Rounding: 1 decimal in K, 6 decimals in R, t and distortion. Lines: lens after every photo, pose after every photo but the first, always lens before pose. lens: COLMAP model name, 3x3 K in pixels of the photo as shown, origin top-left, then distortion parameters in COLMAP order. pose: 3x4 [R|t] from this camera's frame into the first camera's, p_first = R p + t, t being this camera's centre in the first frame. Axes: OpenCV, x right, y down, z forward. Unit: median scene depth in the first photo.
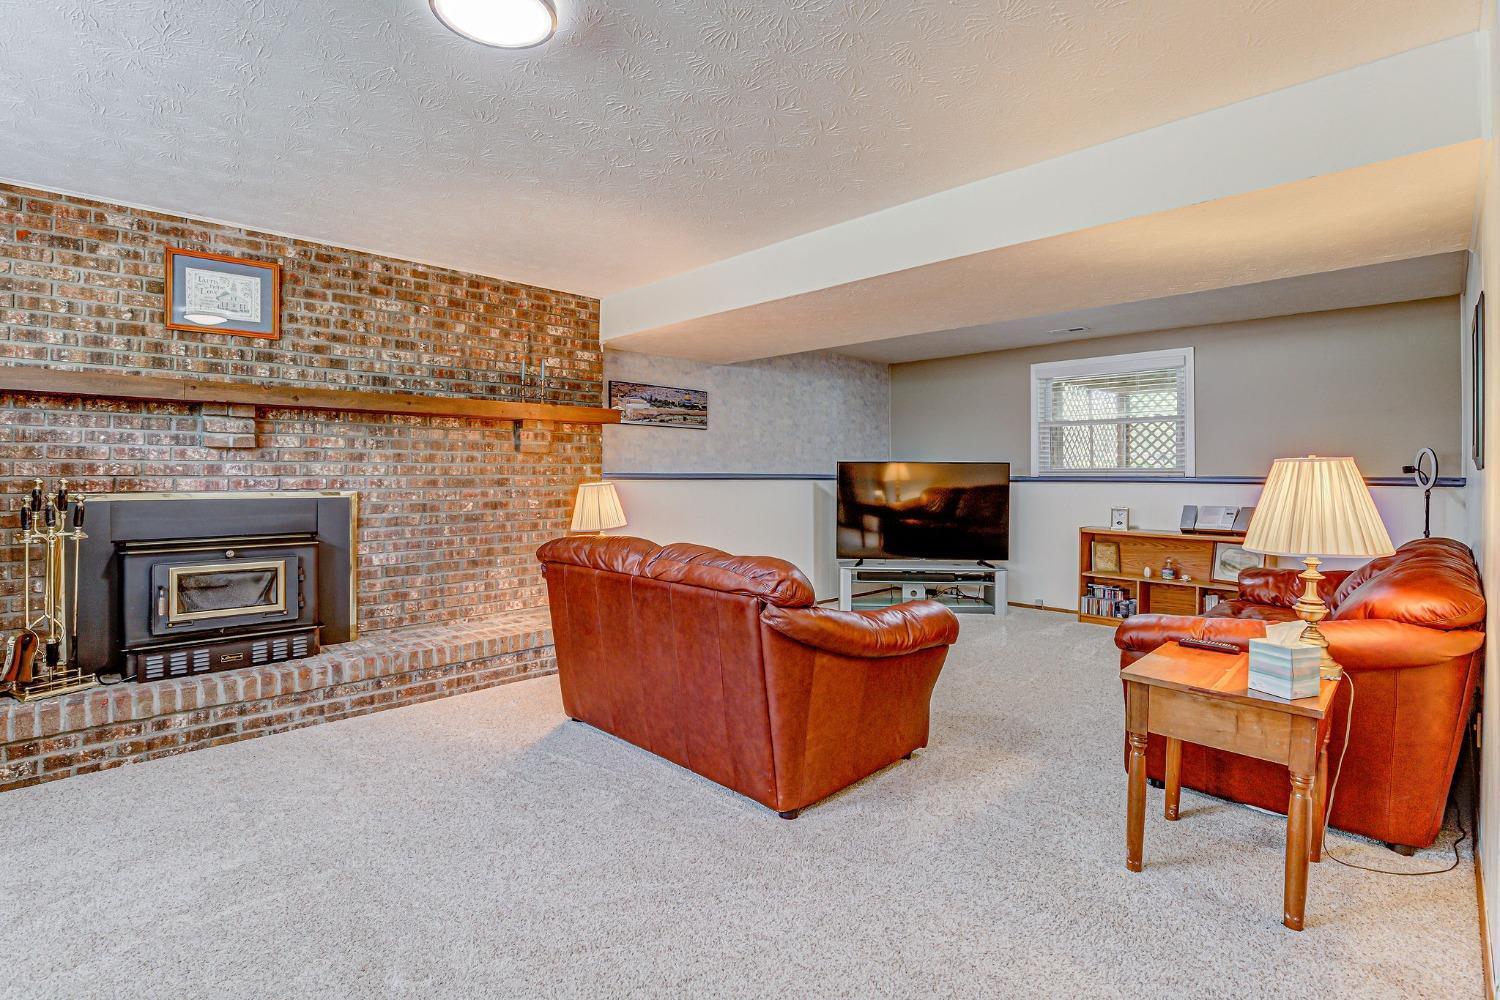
lens RADIAL K [[706.0, 0, 753.1], [0, 706.0, 475.6], [0, 0, 1]] dist [-0.044249, 0.010413]
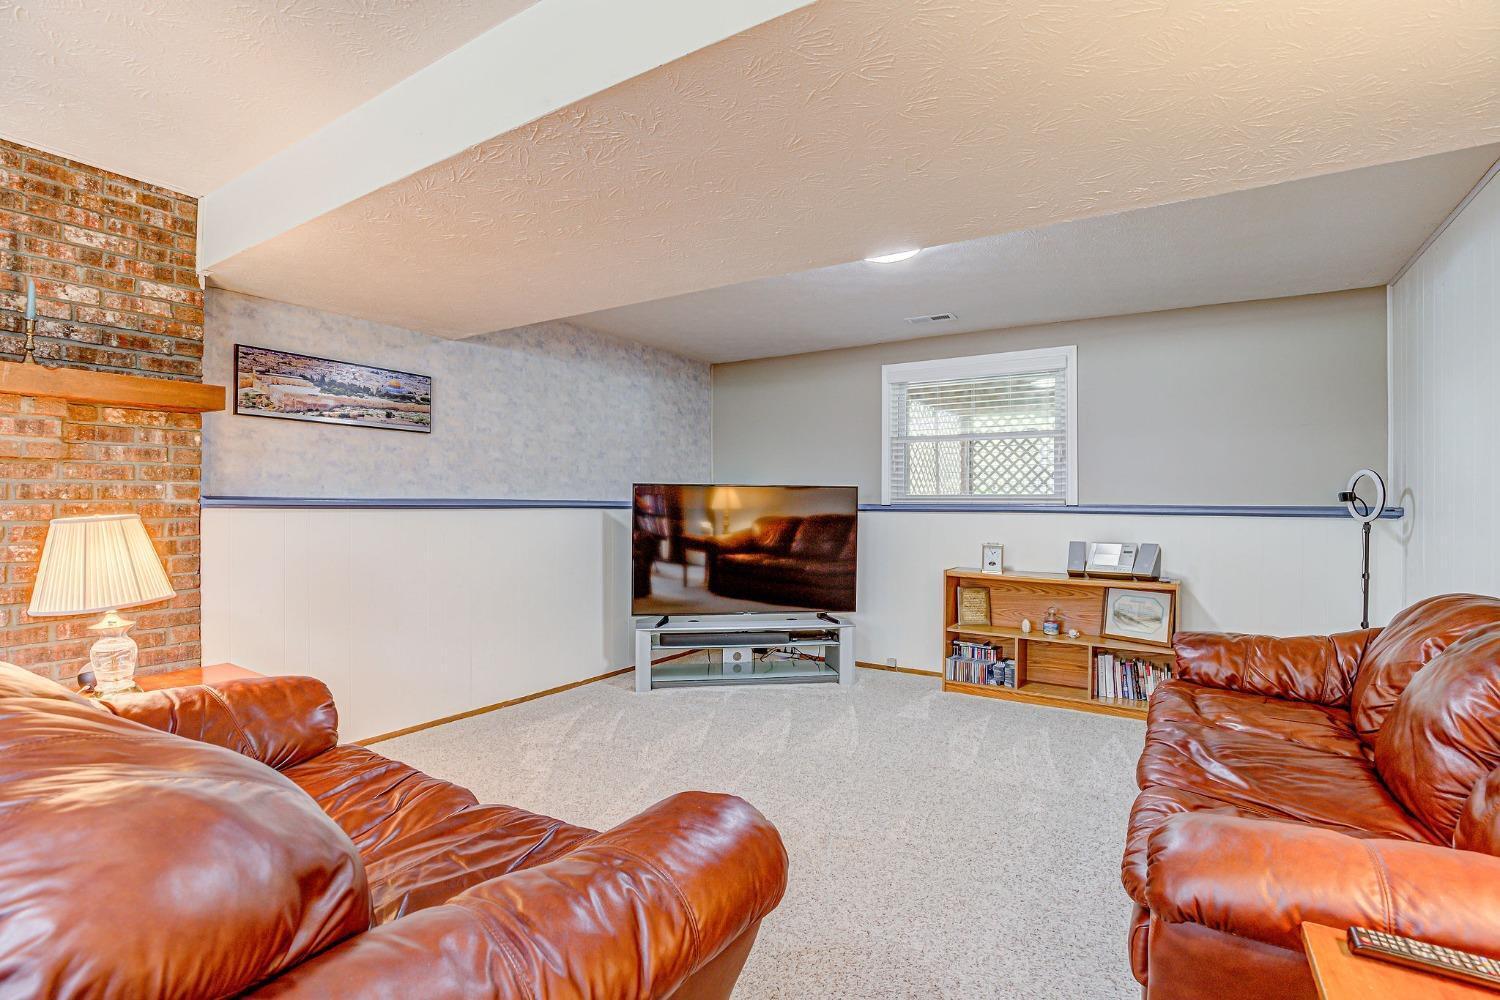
lens RADIAL K [[689.0, 0, 750.0], [0, 689.0, 500.0], [0, 0, 1]] dist [-0.028523, 0.000510]
pose [[0.976818, 0.003540, 0.214041, 0.133502], [-0.002601, 0.999986, -0.004667, 0.000332], [-0.214054, 0.004002, 0.976814, 0.437271]]
